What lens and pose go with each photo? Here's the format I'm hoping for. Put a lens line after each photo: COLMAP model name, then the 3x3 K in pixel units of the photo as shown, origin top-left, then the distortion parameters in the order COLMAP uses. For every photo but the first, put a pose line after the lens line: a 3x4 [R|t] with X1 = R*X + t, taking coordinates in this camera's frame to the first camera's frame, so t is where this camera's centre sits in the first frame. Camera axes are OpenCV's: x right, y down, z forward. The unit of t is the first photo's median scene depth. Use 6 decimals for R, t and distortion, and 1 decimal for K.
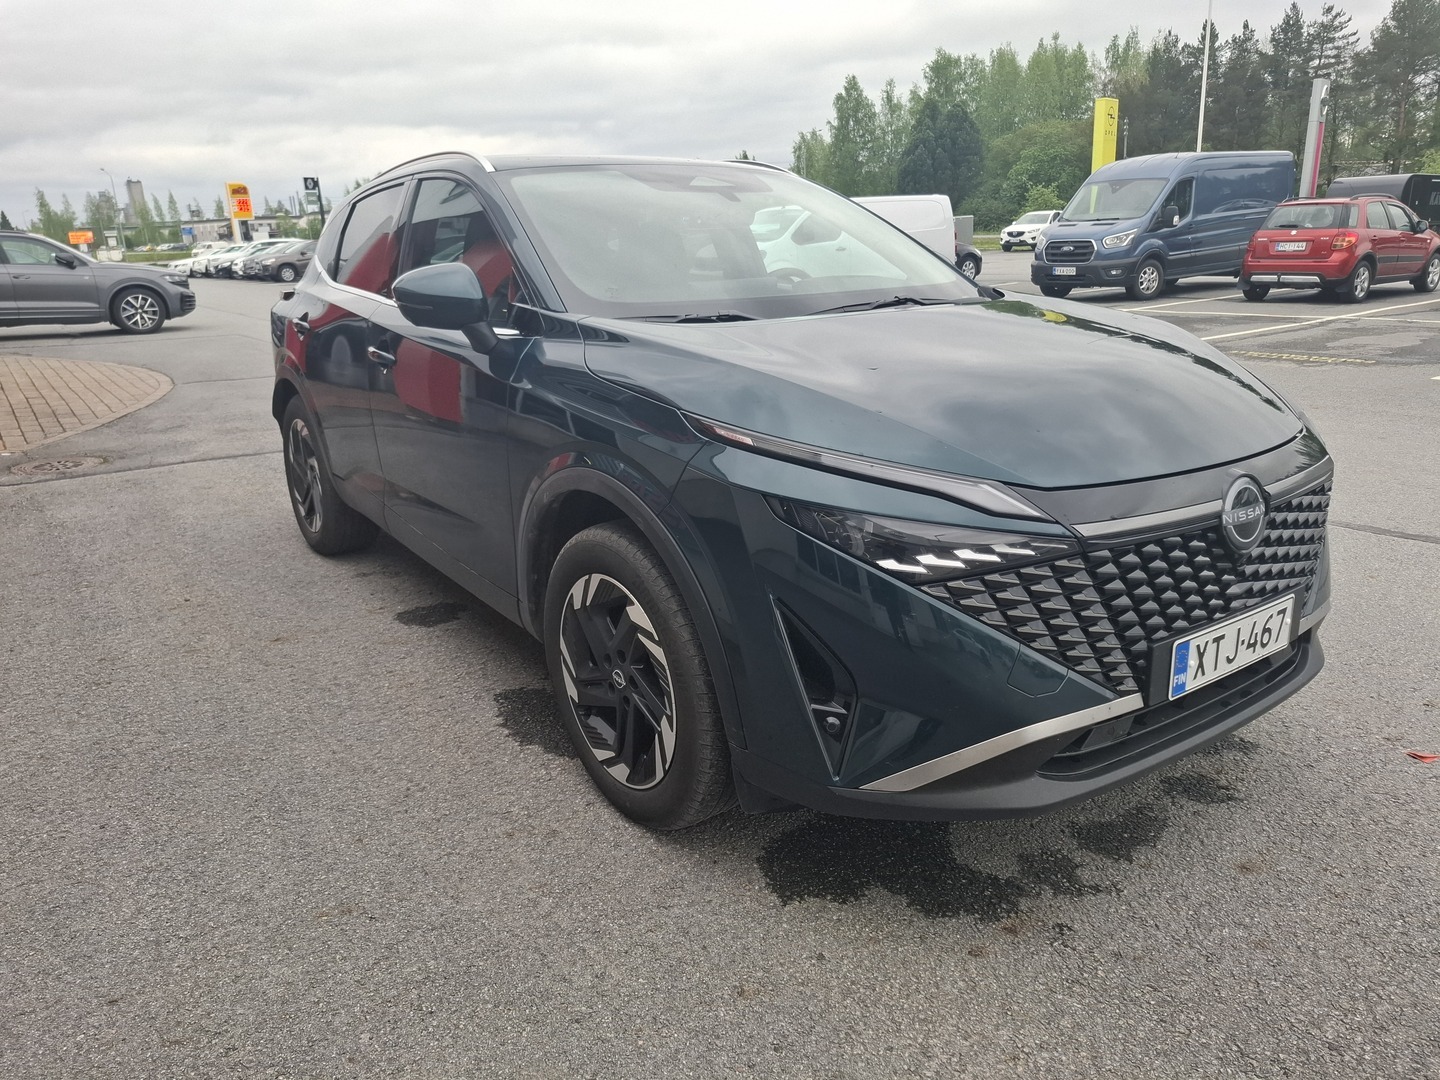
lens RADIAL K [[973.2, 0, 663.7], [0, 973.2, 585.3], [0, 0, 1]] dist [0.070224, -0.064910]
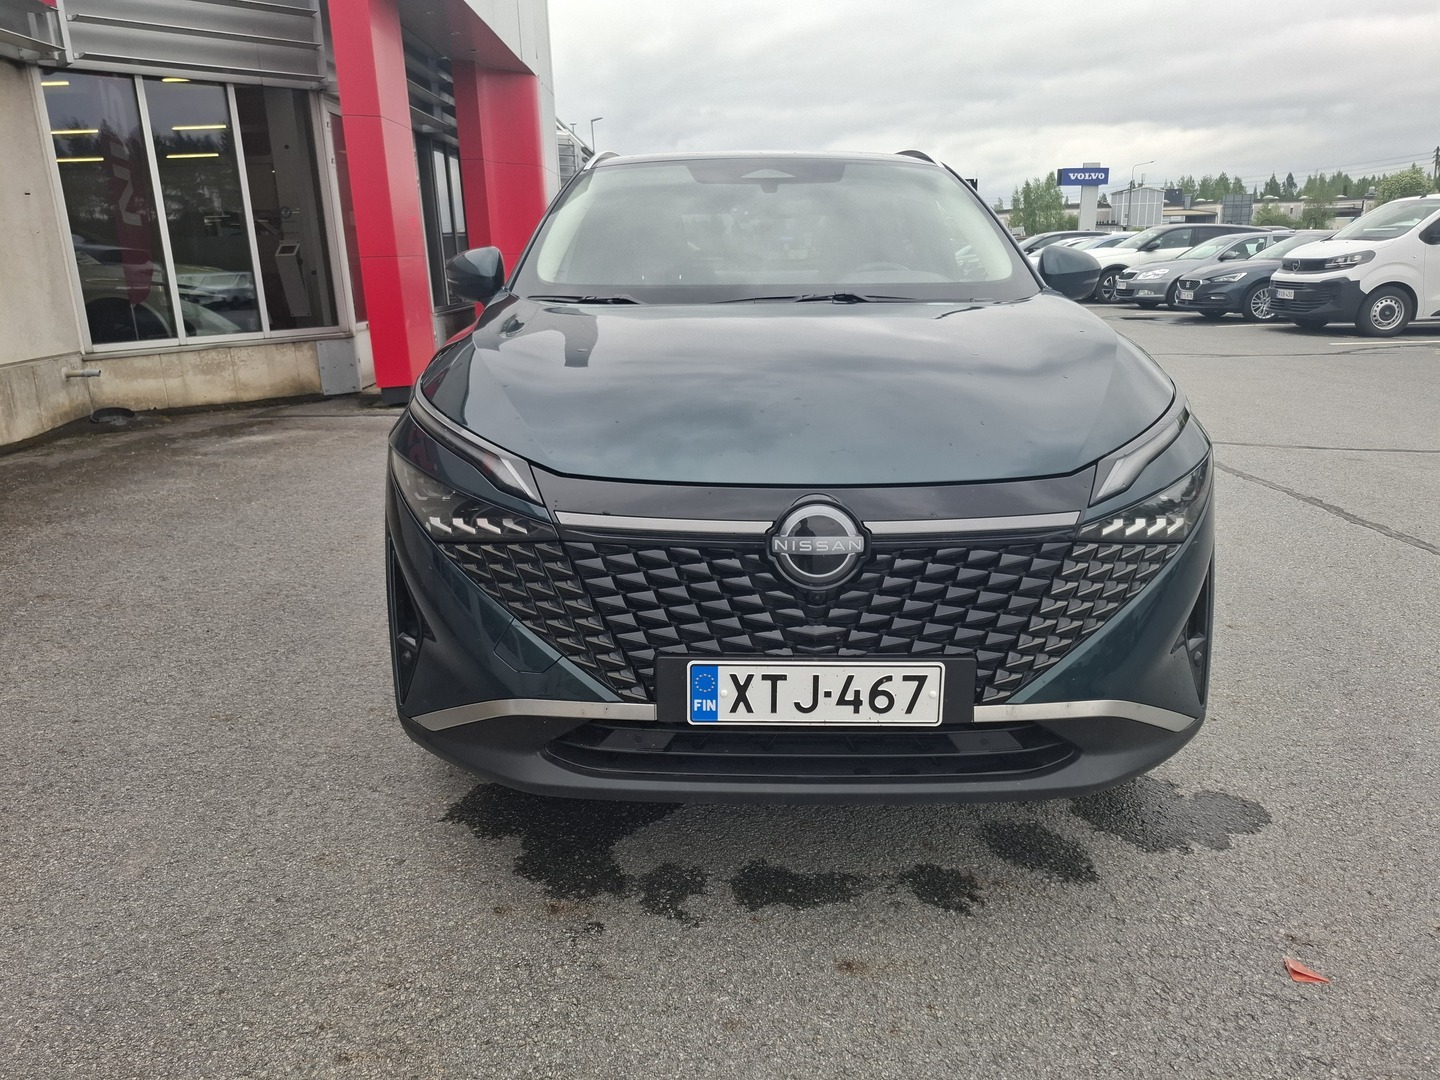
lens RADIAL K [[972.4, 0, 723.3], [0, 972.4, 569.9], [0, 0, 1]] dist [0.070301, -0.061414]
pose [[0.824414, 0.198069, -0.530198, 0.926592], [-0.205207, 0.977630, 0.046139, -0.069637], [0.527477, 0.070762, 0.846617, 0.208623]]
